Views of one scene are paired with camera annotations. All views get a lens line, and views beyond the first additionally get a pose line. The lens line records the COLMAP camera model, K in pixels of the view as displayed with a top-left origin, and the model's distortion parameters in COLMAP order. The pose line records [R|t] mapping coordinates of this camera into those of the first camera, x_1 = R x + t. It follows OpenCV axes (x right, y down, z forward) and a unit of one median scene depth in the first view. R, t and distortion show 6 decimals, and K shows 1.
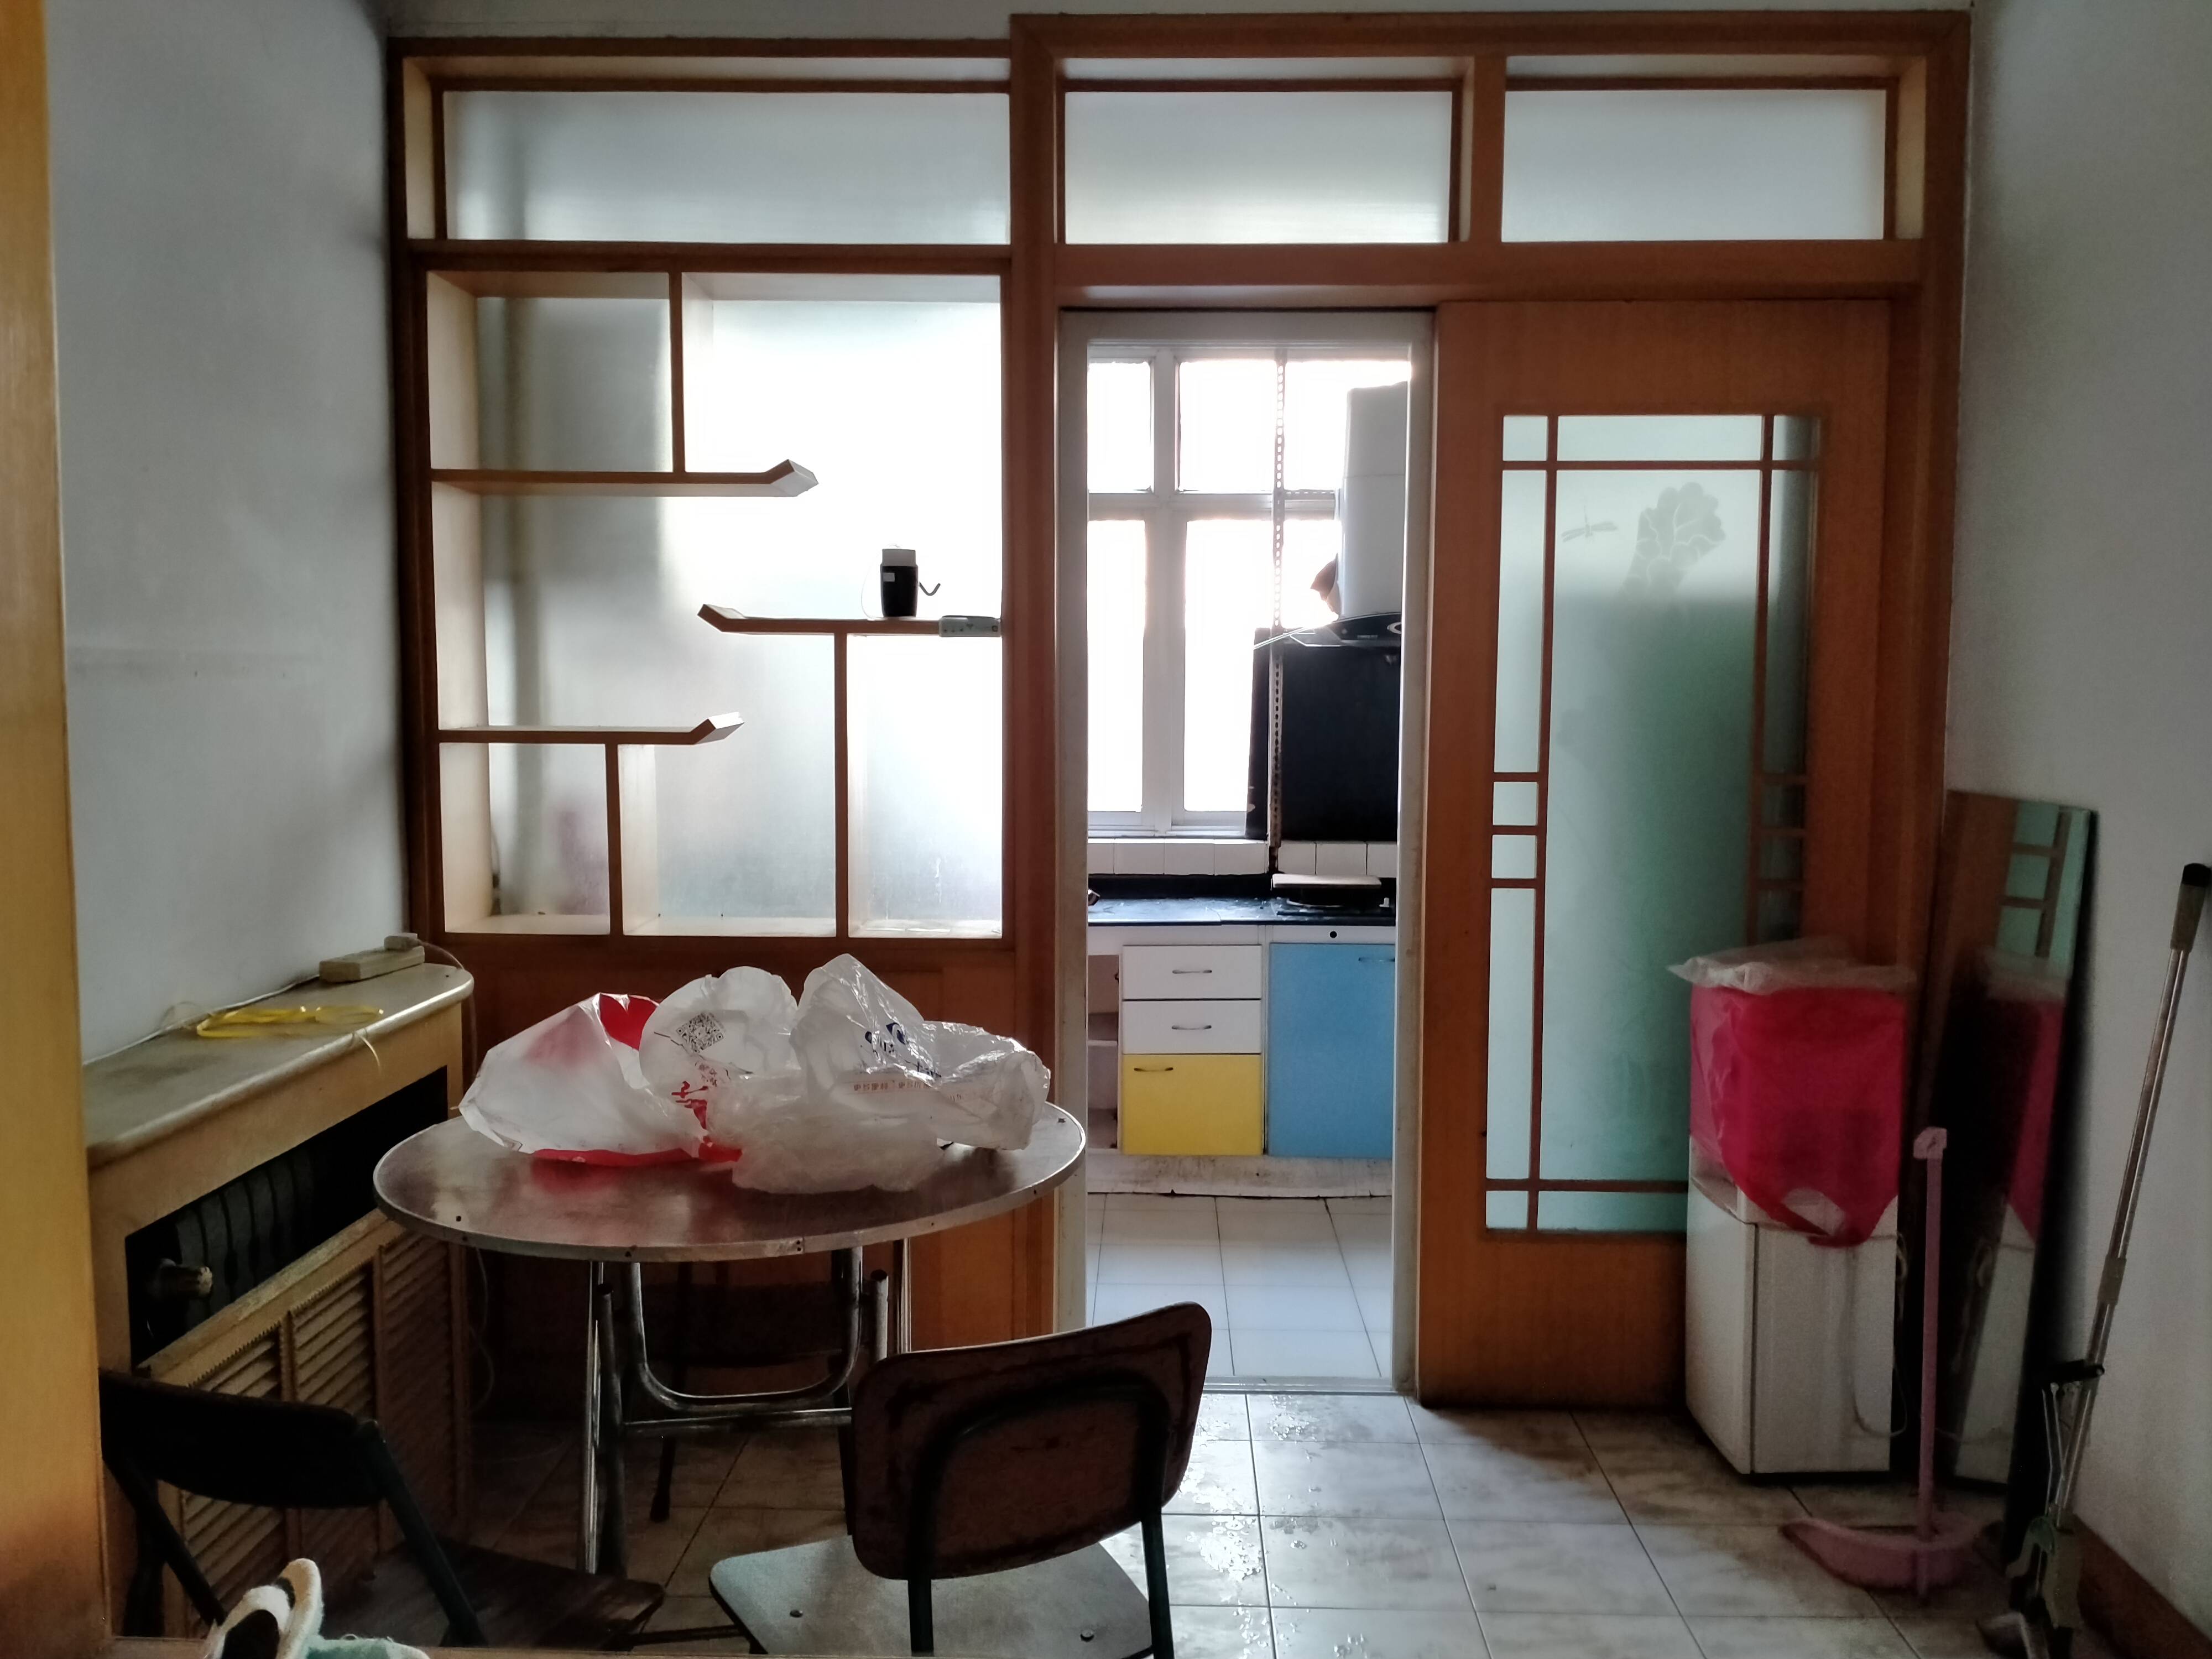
lens RADIAL K [[1864.5, 0, 1106.0], [0, 1864.5, 829.5], [0, 0, 1]] dist [0.080161, -0.115818]
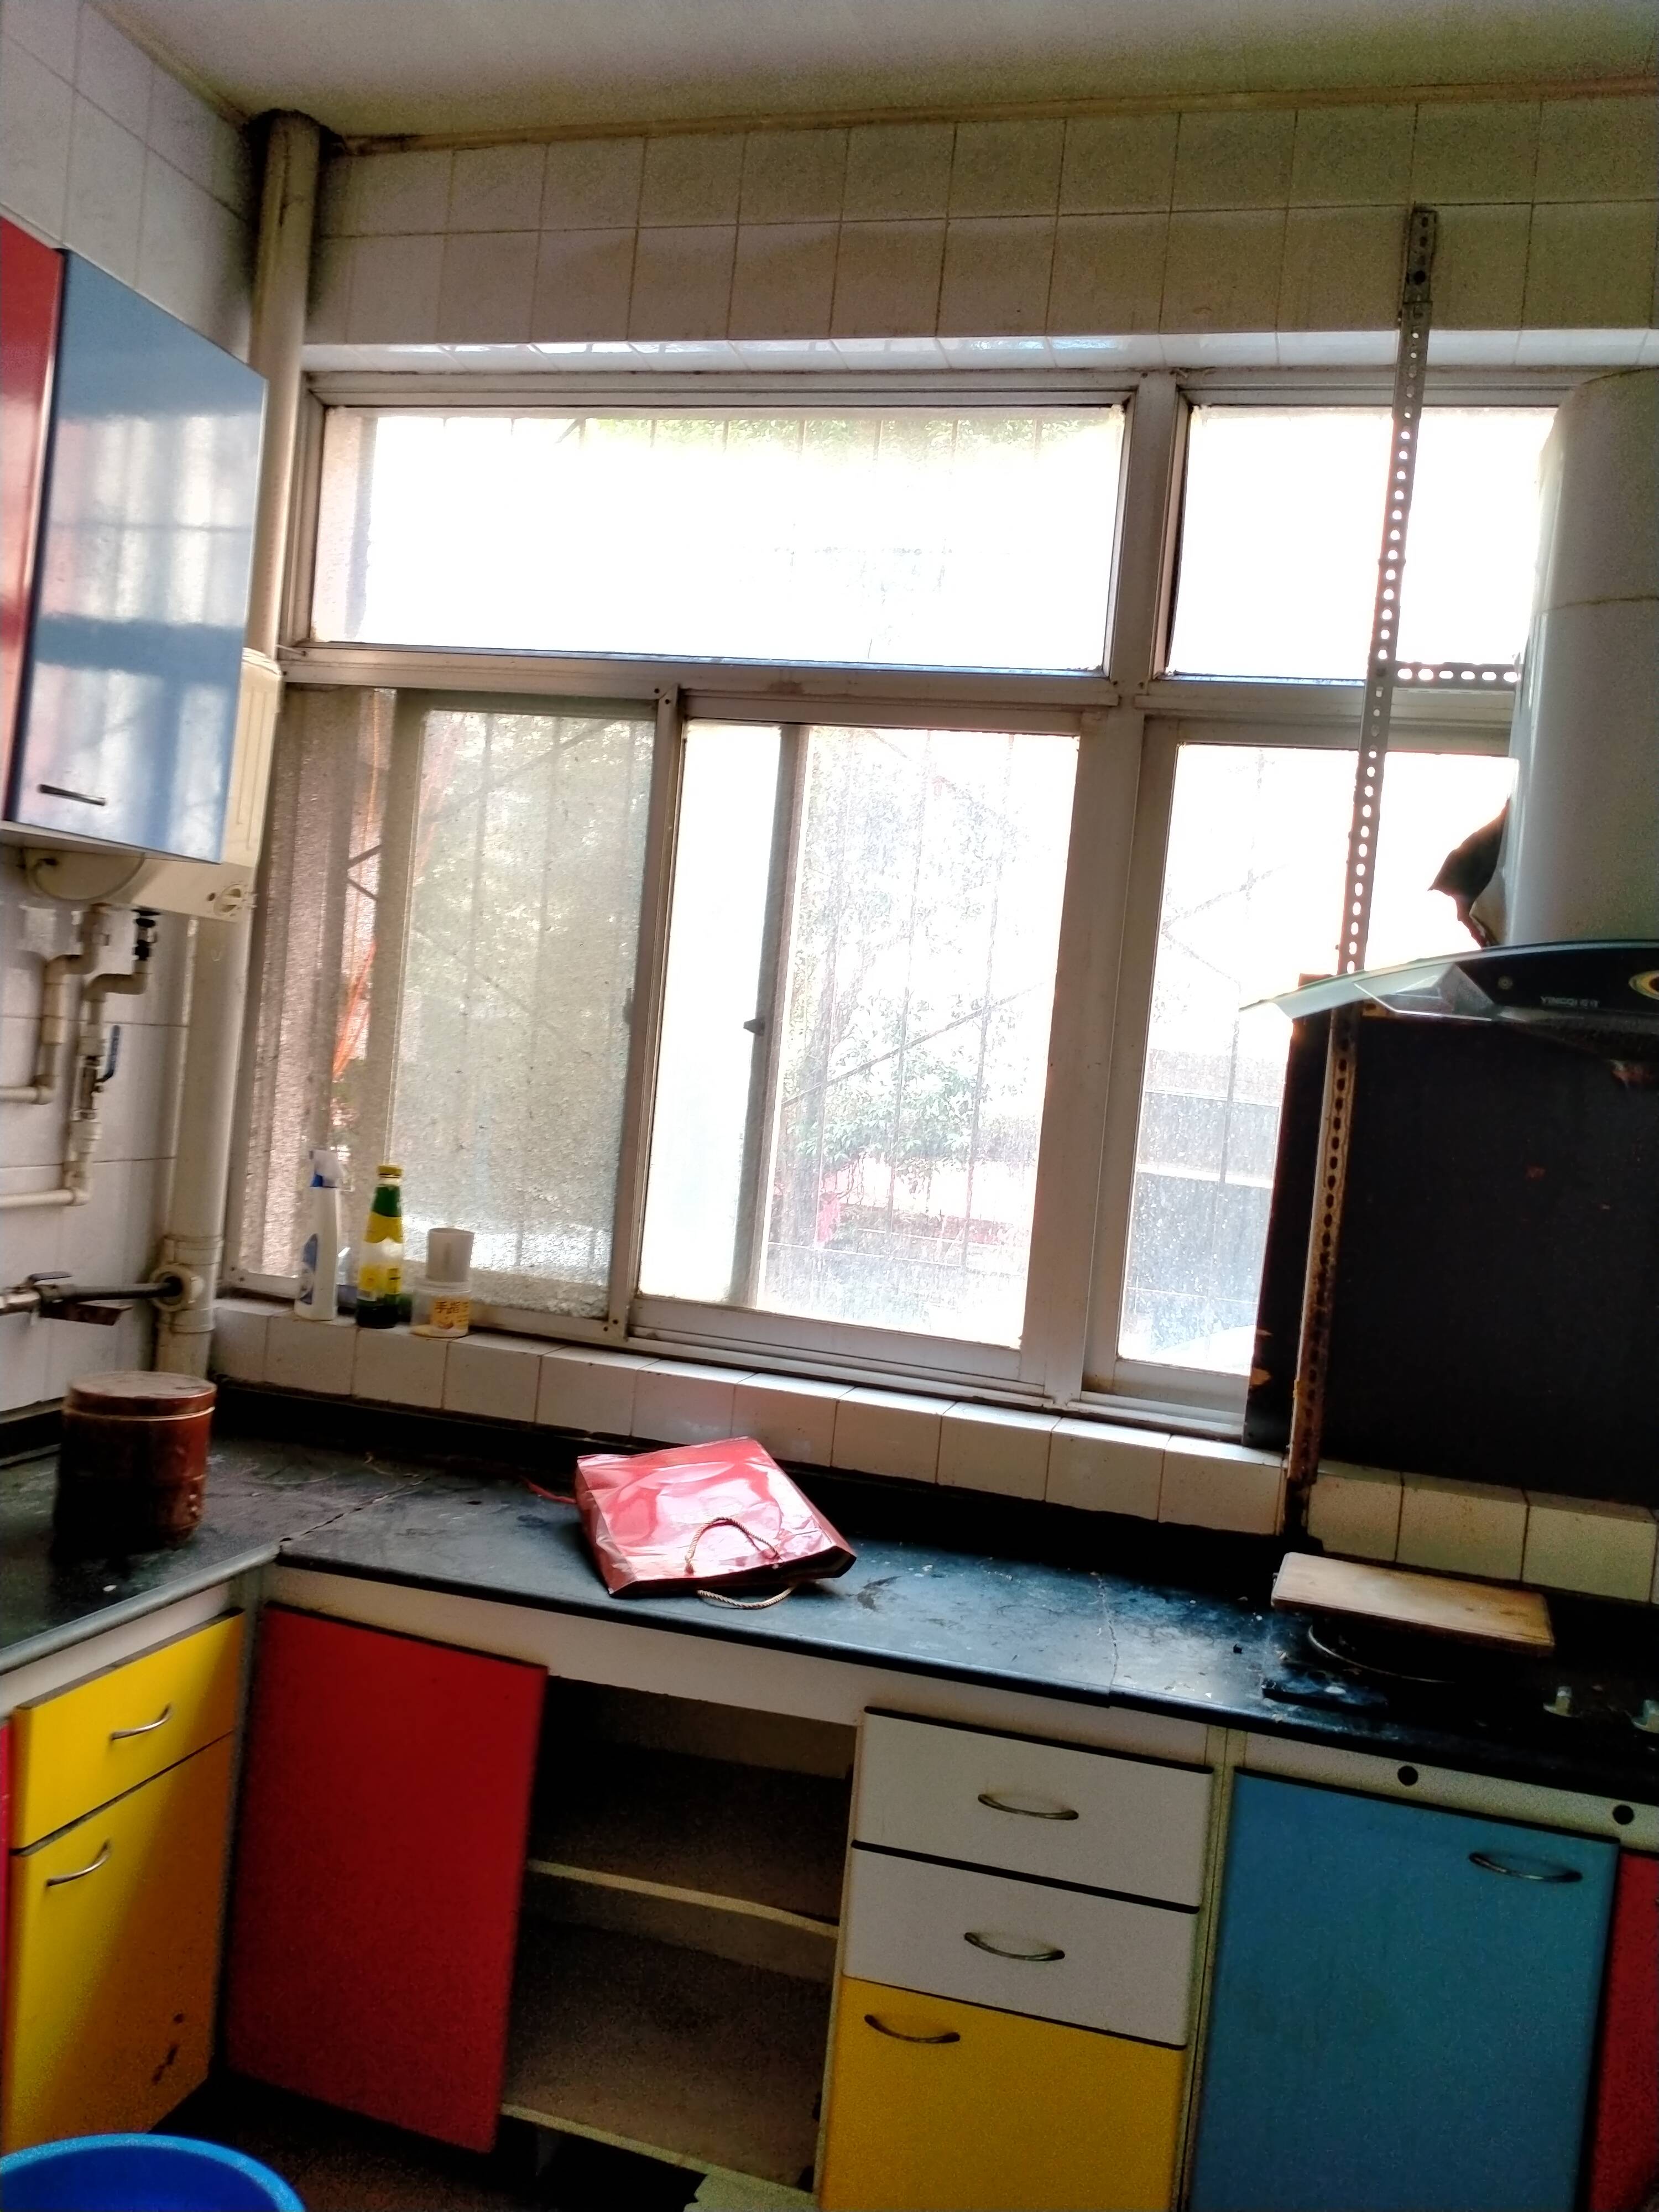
lens RADIAL K [[1864.5, 0, 829.5], [0, 1864.5, 1106.0], [0, 0, 1]] dist [0.080161, -0.115818]
pose [[0.970809, 0.099544, -0.218223, 0.072634], [-0.112417, 0.992532, -0.047359, -0.045783], [0.211880, 0.070508, 0.974749, 0.549086]]
